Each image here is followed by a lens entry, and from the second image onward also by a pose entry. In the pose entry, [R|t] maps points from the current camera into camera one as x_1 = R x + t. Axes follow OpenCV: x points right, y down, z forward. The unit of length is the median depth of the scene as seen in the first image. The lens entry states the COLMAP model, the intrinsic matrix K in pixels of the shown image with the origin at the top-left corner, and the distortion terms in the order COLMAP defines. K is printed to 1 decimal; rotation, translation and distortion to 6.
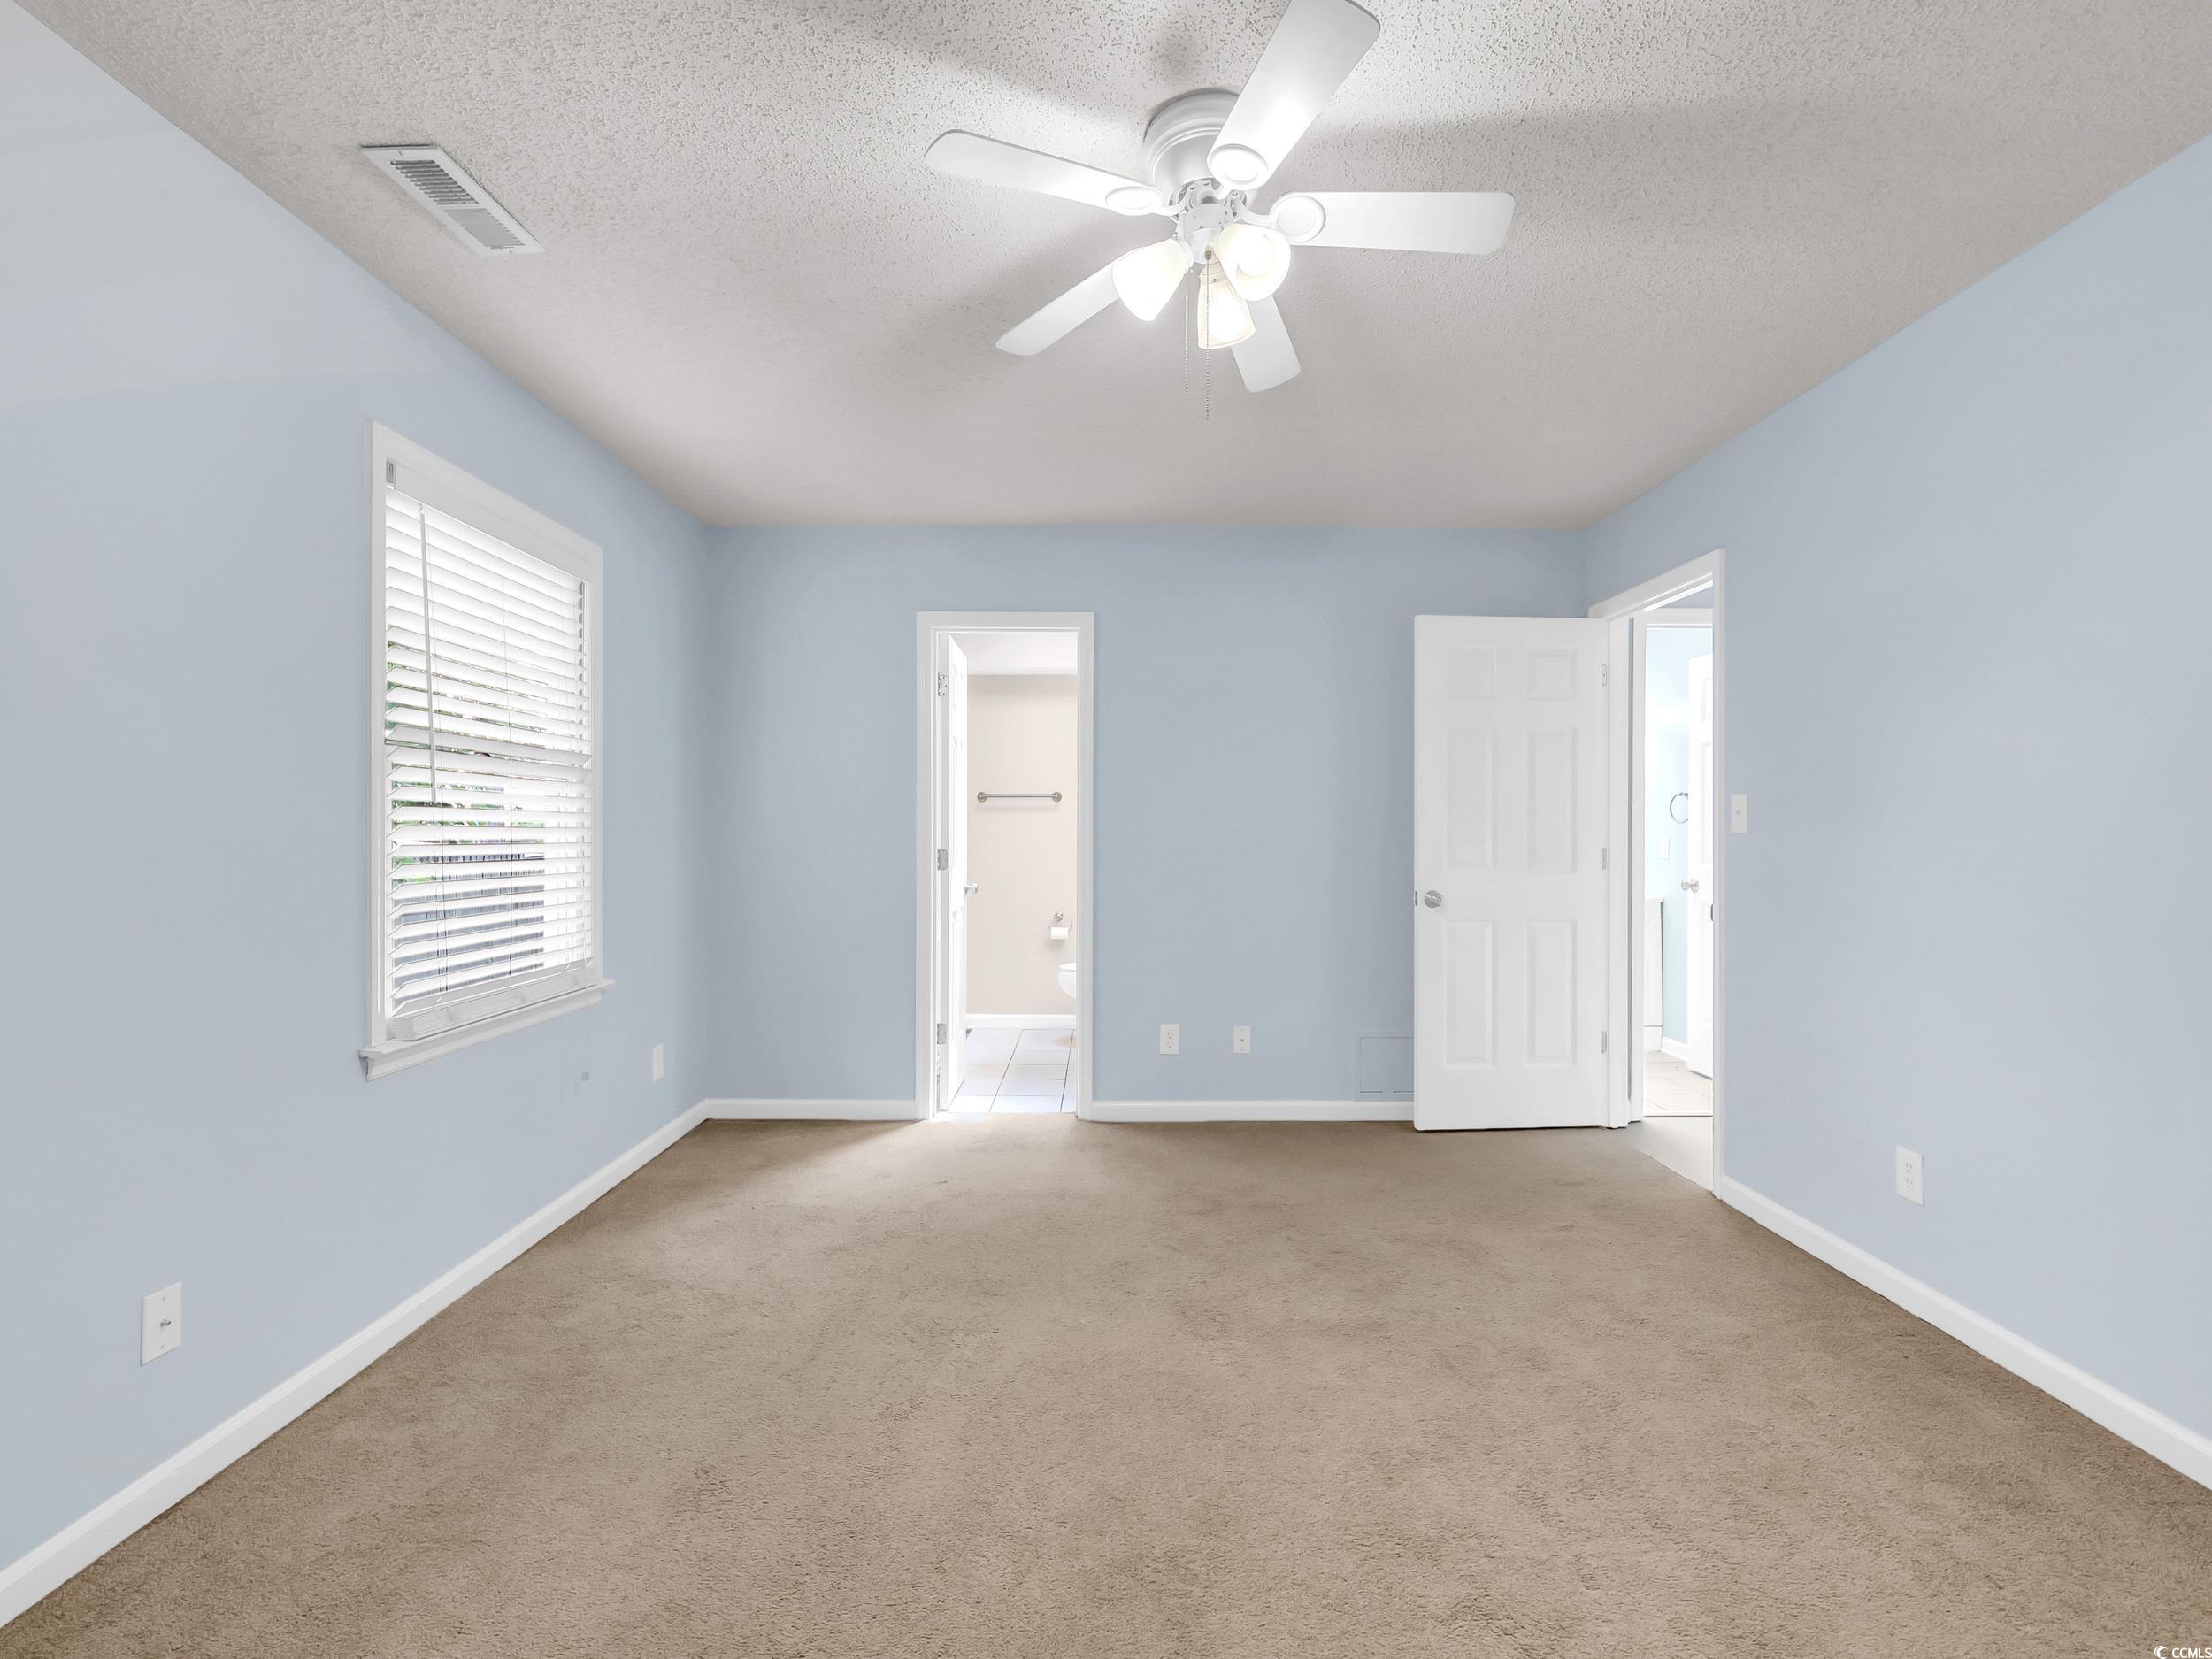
lens RADIAL K [[1001.3, 0, 1109.3], [0, 1001.3, 833.7], [0, 0, 1]] dist [-0.003294, 0.000405]
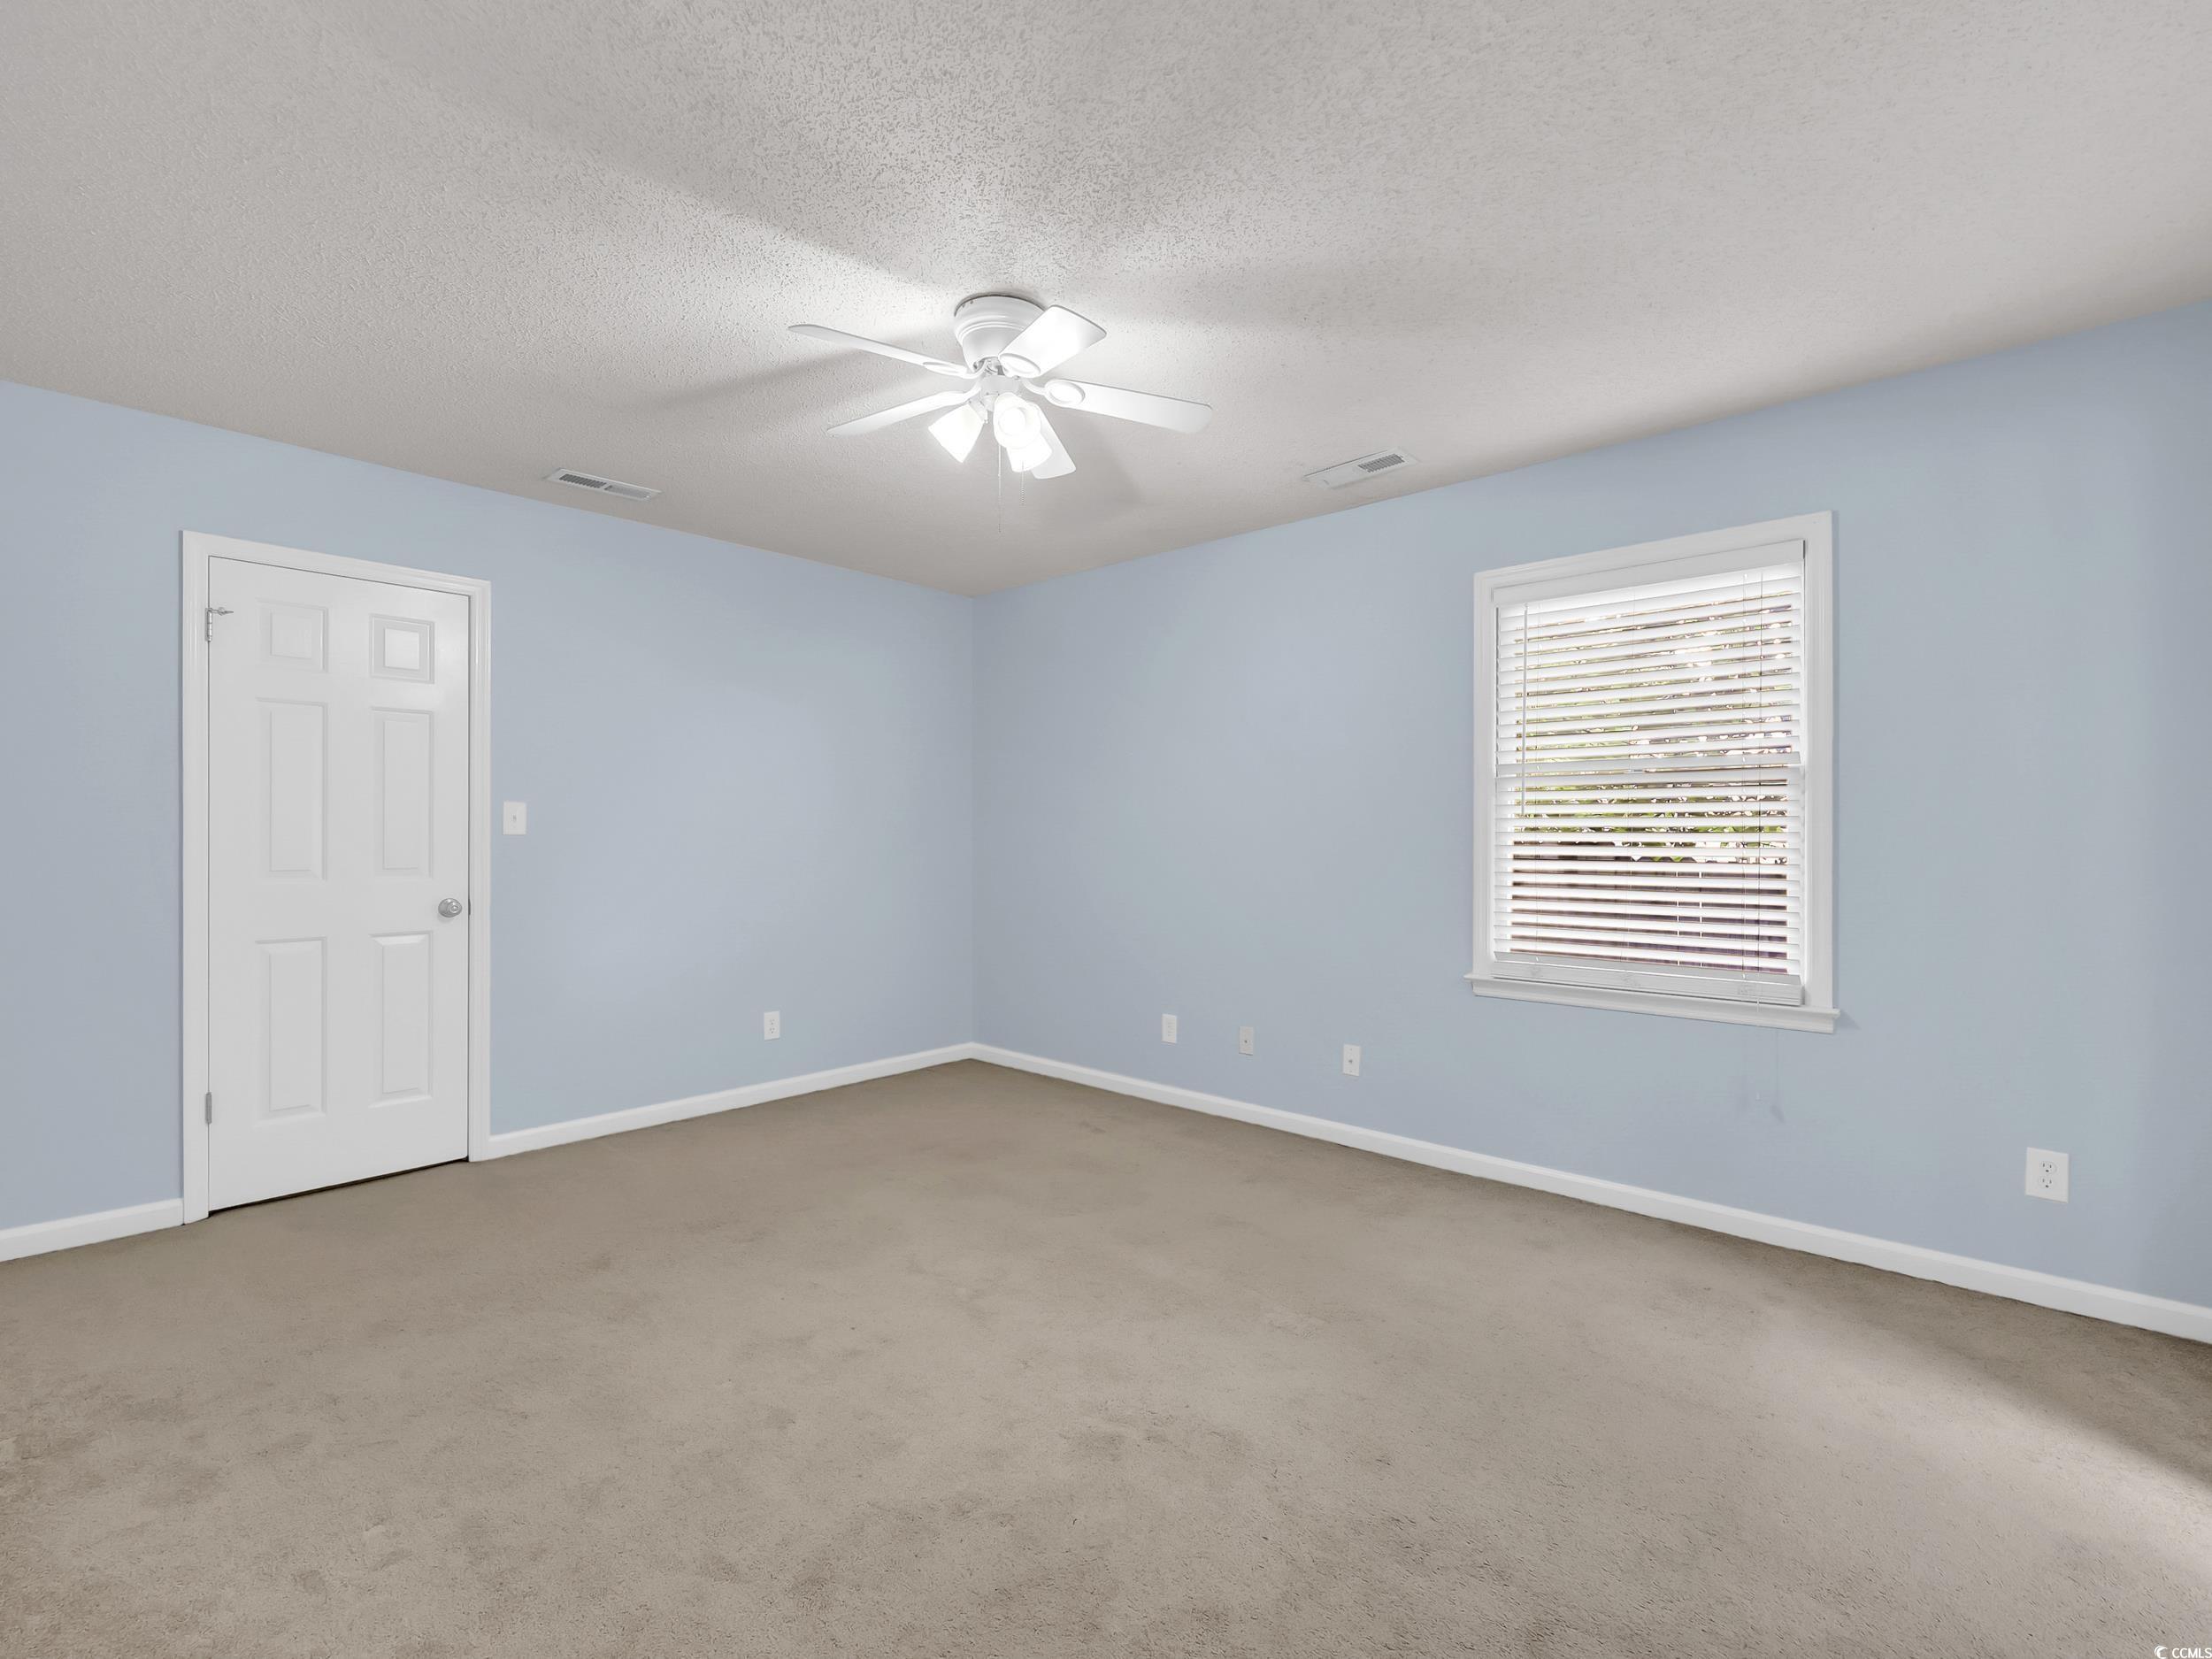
lens RADIAL K [[1001.3, 0, 1109.3], [0, 1001.3, 833.7], [0, 0, 1]] dist [-0.003294, 0.000405]
pose [[-0.669676, -0.002804, -0.742648, 0.547331], [-0.003095, 0.999995, -0.000984, -0.000989], [0.742647, 0.001640, -0.669681, 1.102862]]
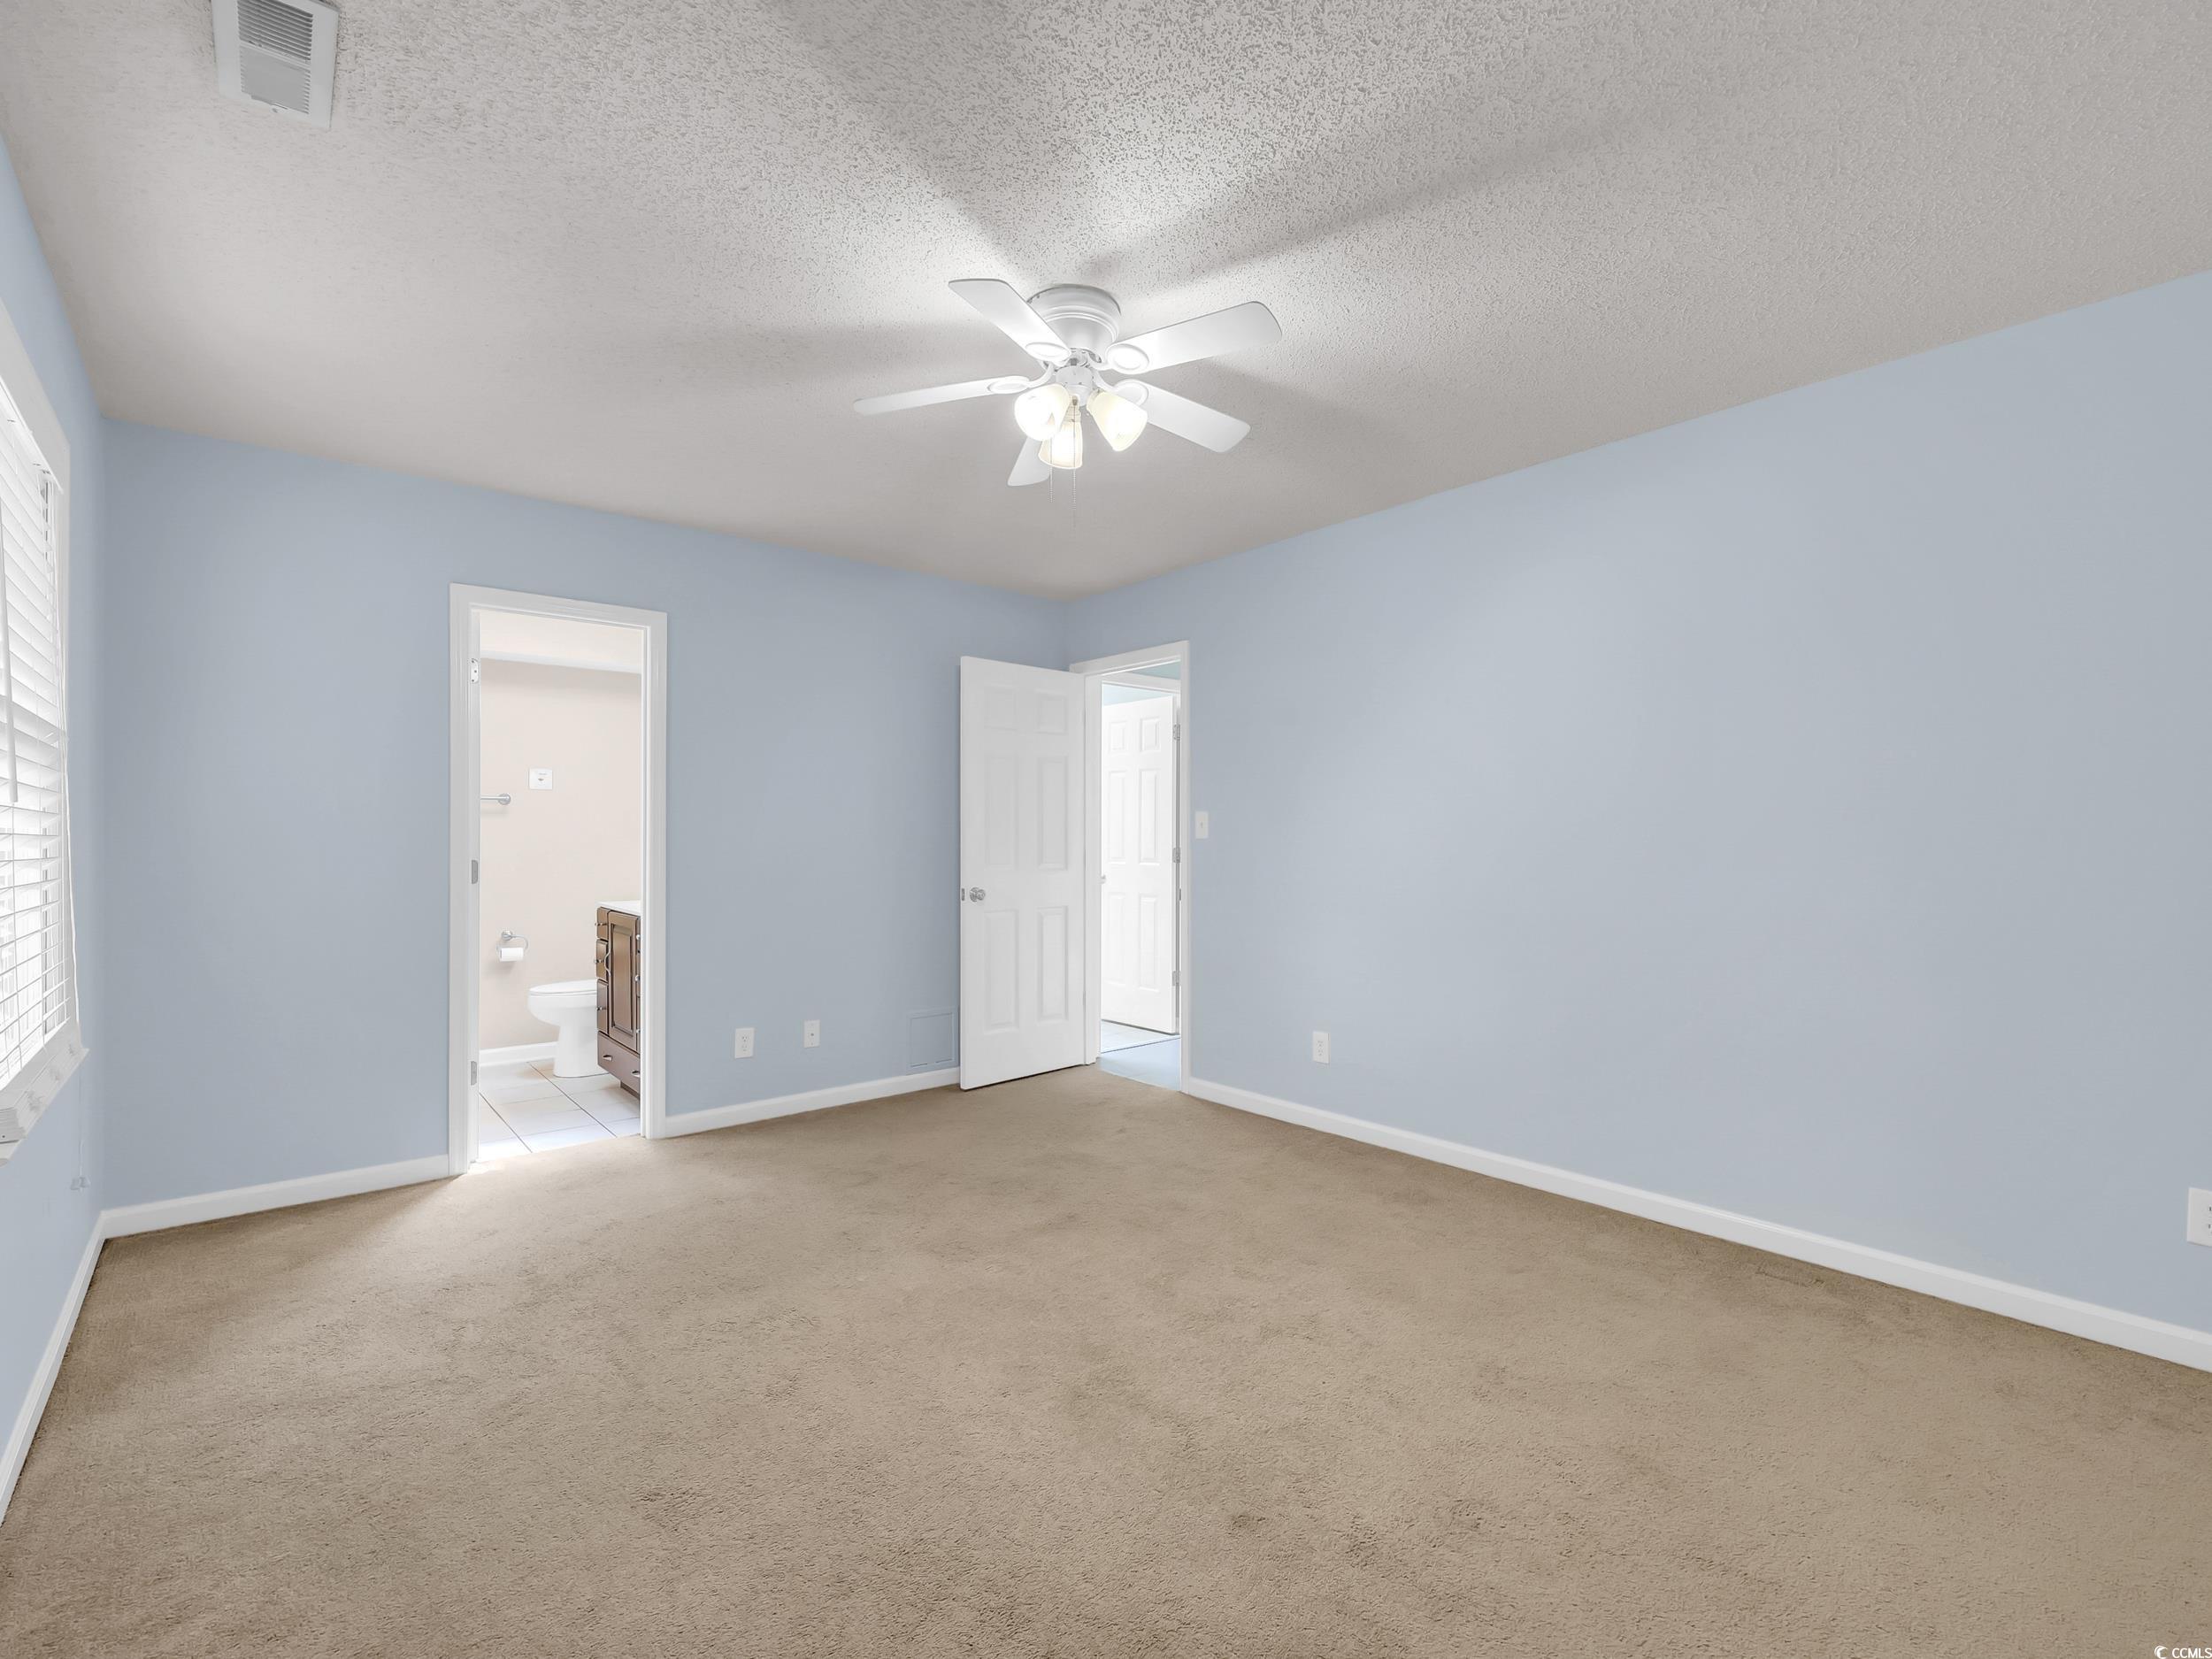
lens RADIAL K [[1001.3, 0, 1109.3], [0, 1001.3, 833.7], [0, 0, 1]] dist [-0.003294, 0.000405]
pose [[0.762038, 0.000886, 0.647531, -0.396846], [0.003721, 0.999977, -0.005748, 0.000372], [-0.647521, 0.006790, 0.762017, -0.019409]]
